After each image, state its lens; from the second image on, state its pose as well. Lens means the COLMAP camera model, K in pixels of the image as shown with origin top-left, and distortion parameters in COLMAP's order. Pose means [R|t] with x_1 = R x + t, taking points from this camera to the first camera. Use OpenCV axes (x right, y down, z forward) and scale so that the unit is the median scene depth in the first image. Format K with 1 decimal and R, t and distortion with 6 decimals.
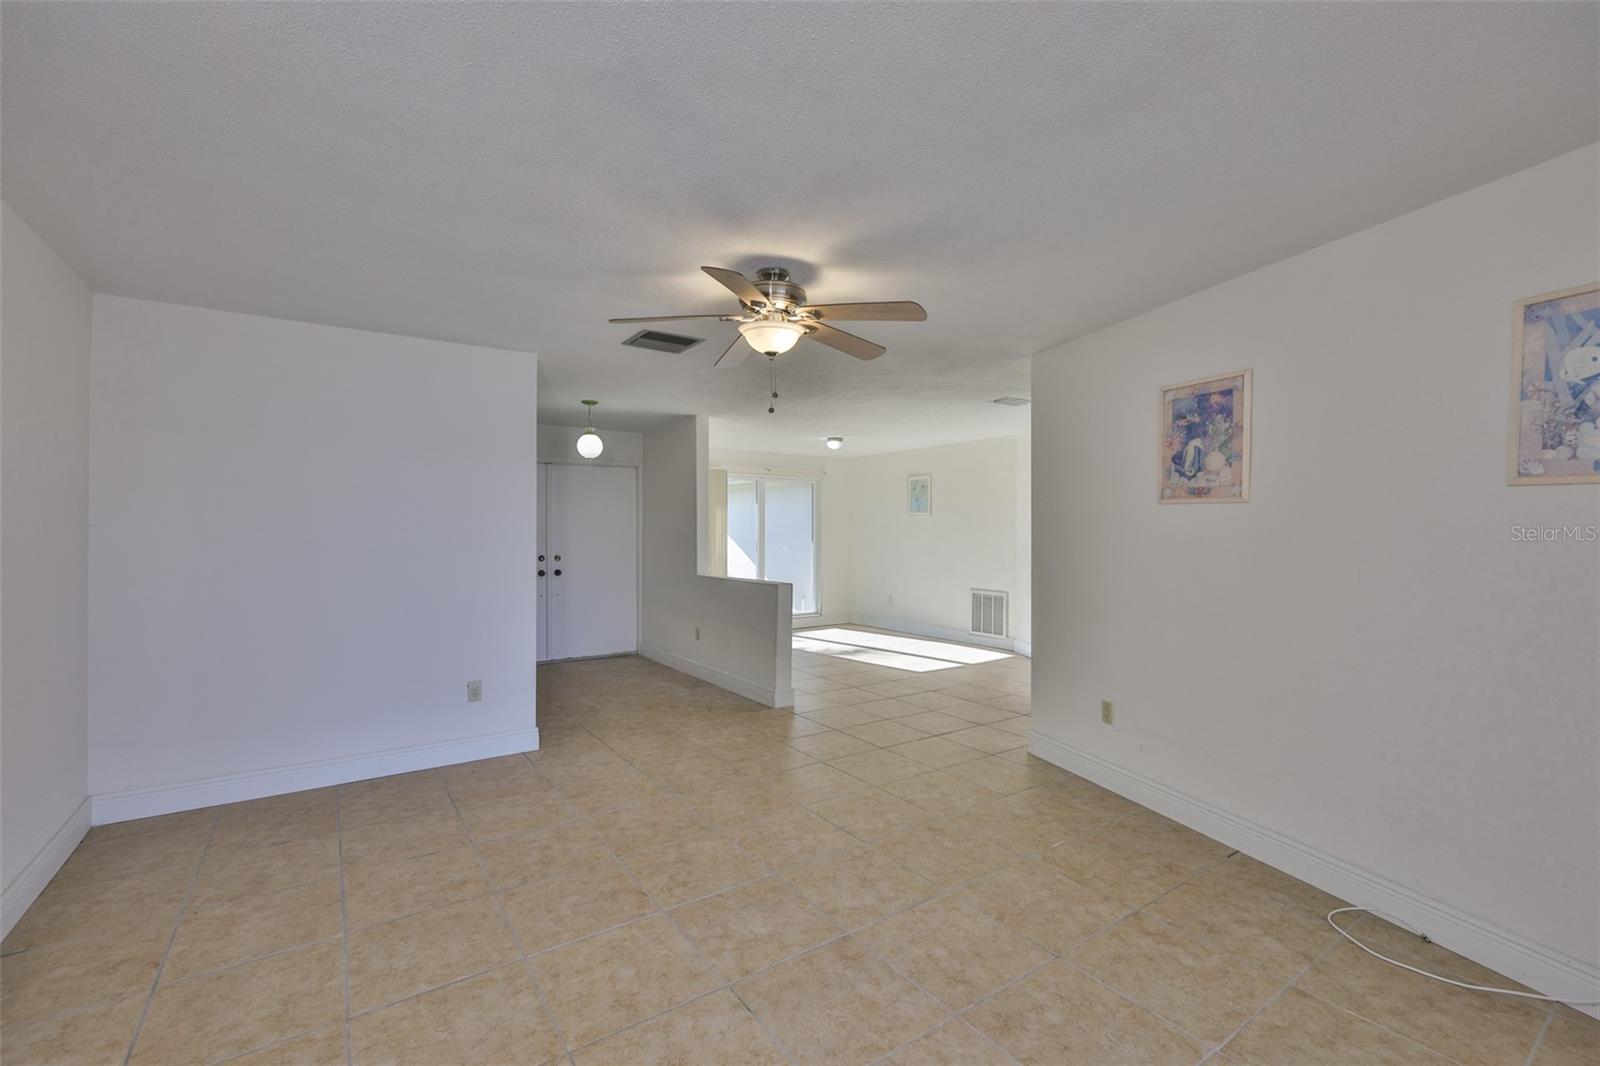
lens RADIAL K [[671.8, 0, 789.3], [0, 671.8, 529.9], [0, 0, 1]] dist [-0.008740, 0.001272]
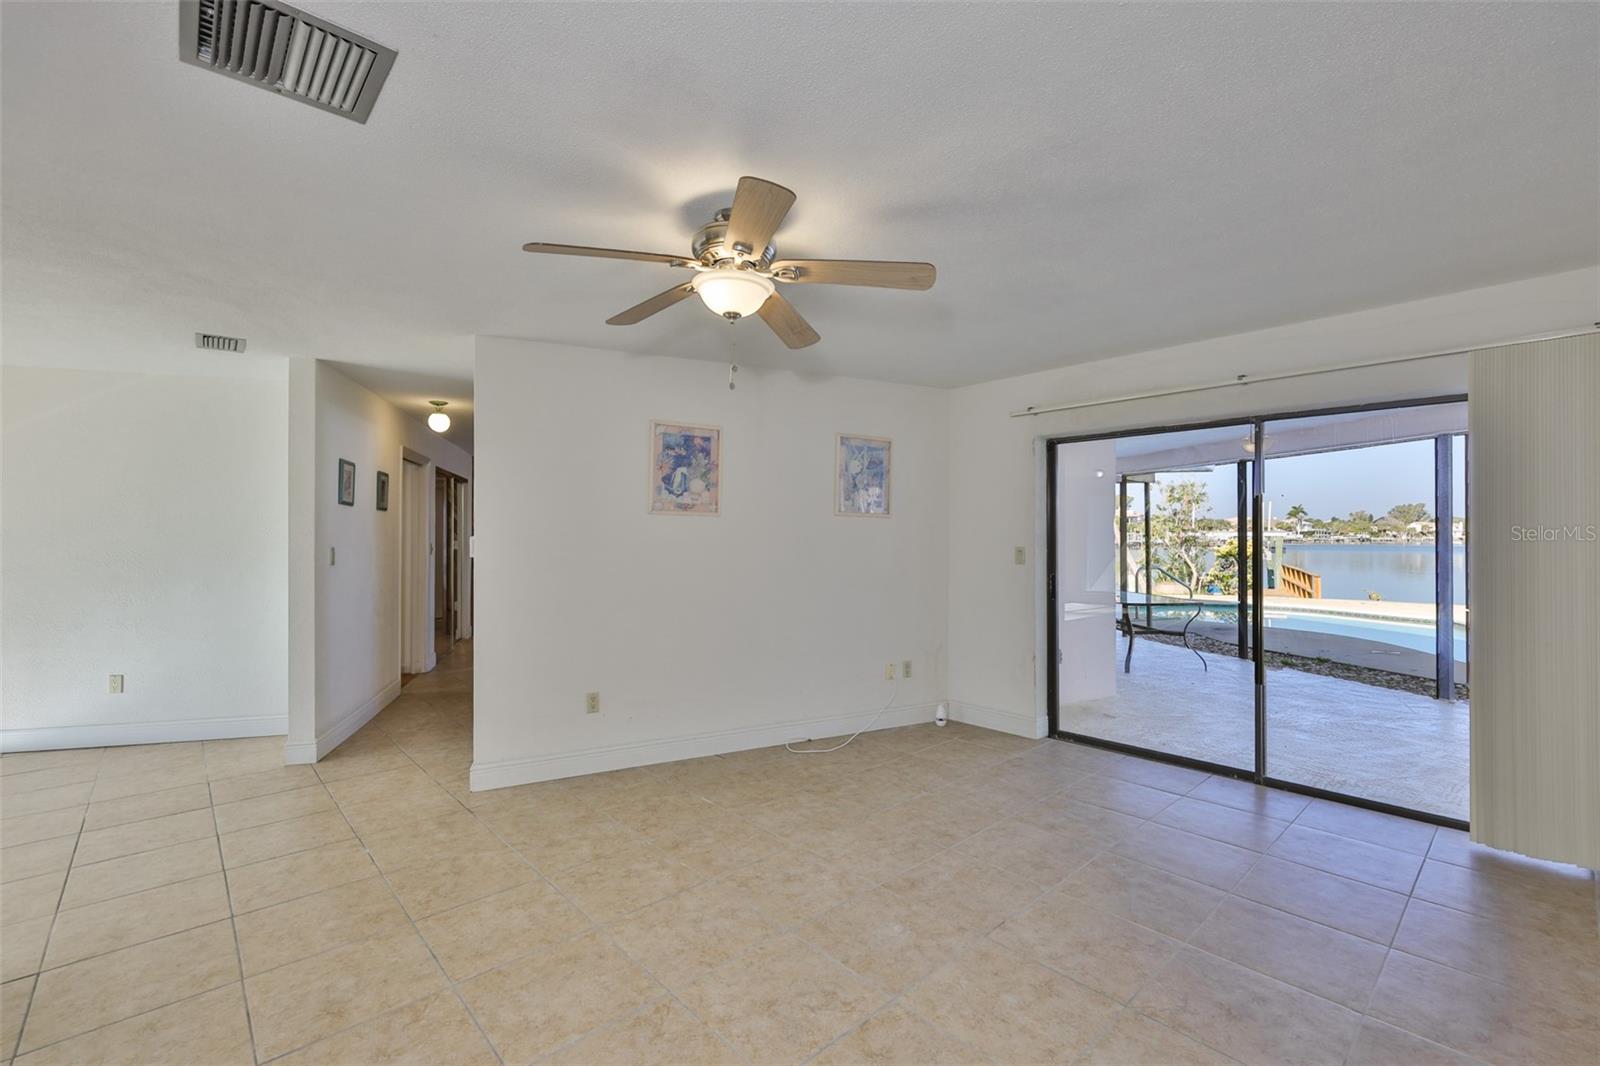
lens RADIAL K [[671.8, 0, 810.8], [0, 671.8, 530.2], [0, 0, 1]] dist [-0.008740, 0.001272]
pose [[-0.137862, 0.005981, 0.990433, -0.763190], [-0.001206, 0.999980, -0.006206, -0.001460], [-0.990451, -0.002050, -0.137852, 0.935534]]
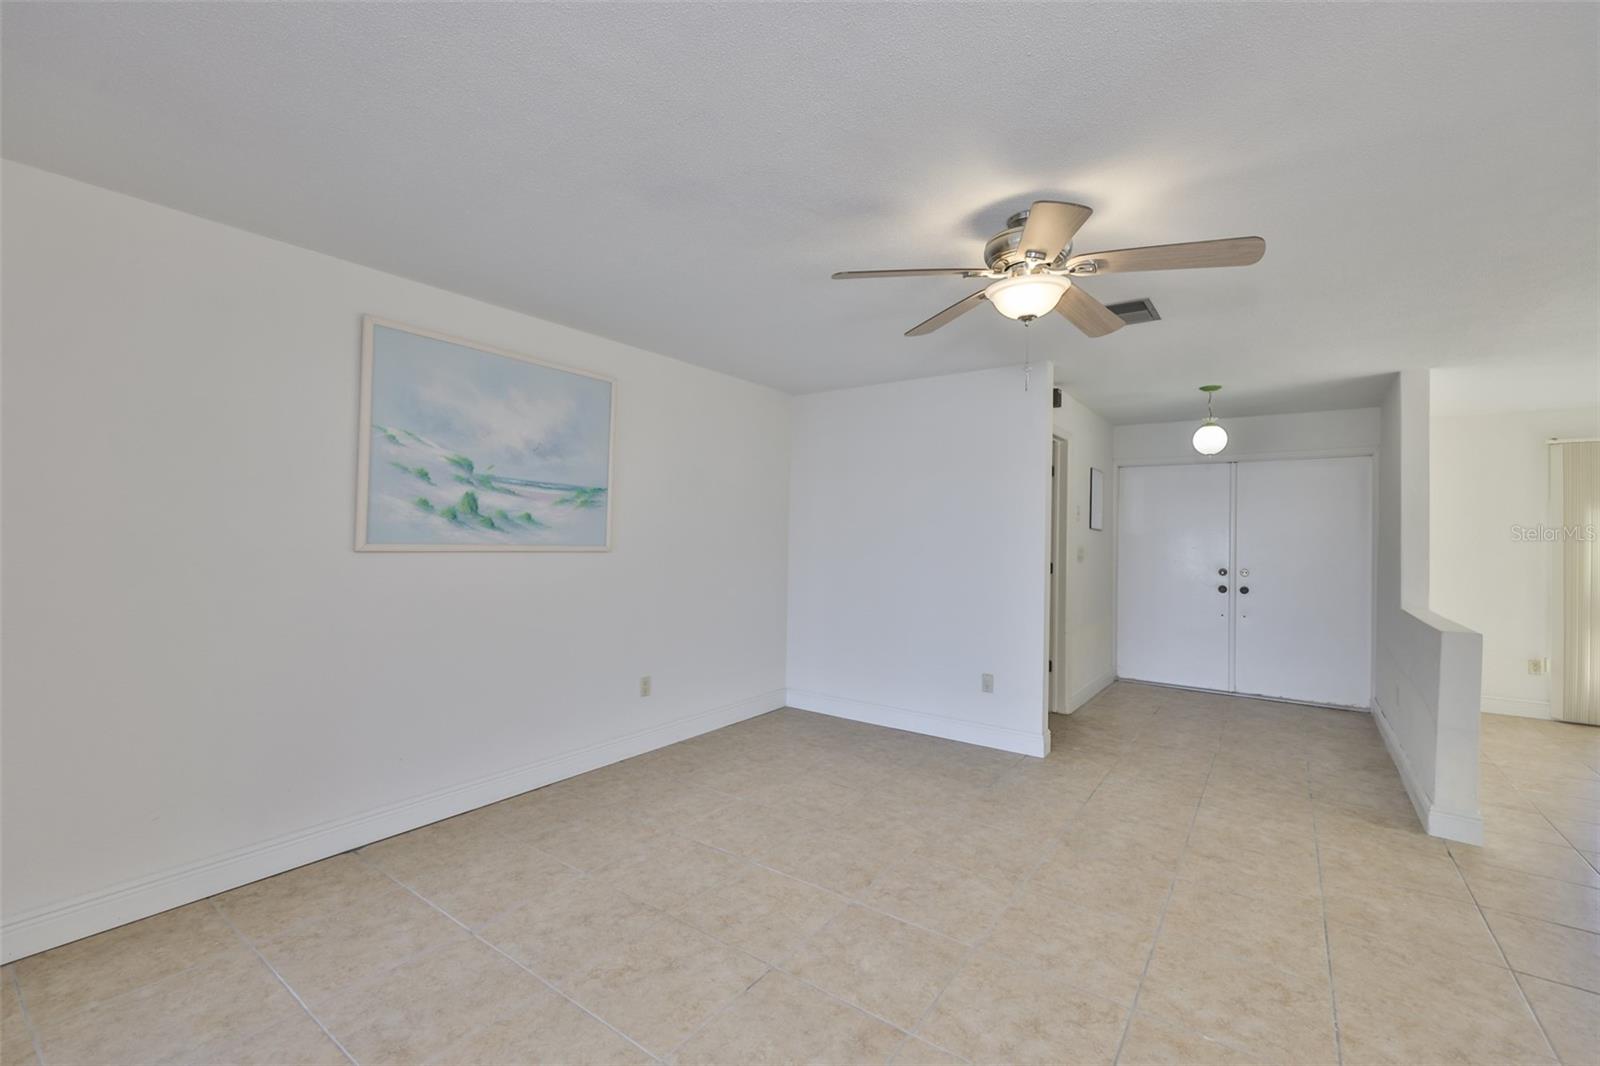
lens RADIAL K [[671.8, 0, 813.0], [0, 671.8, 531.7], [0, 0, 1]] dist [-0.008740, 0.001272]
pose [[0.343651, -0.001842, -0.939096, 0.592324], [-0.010881, 0.999923, -0.005943, 0.001825], [0.939034, 0.012260, 0.343605, 0.444252]]
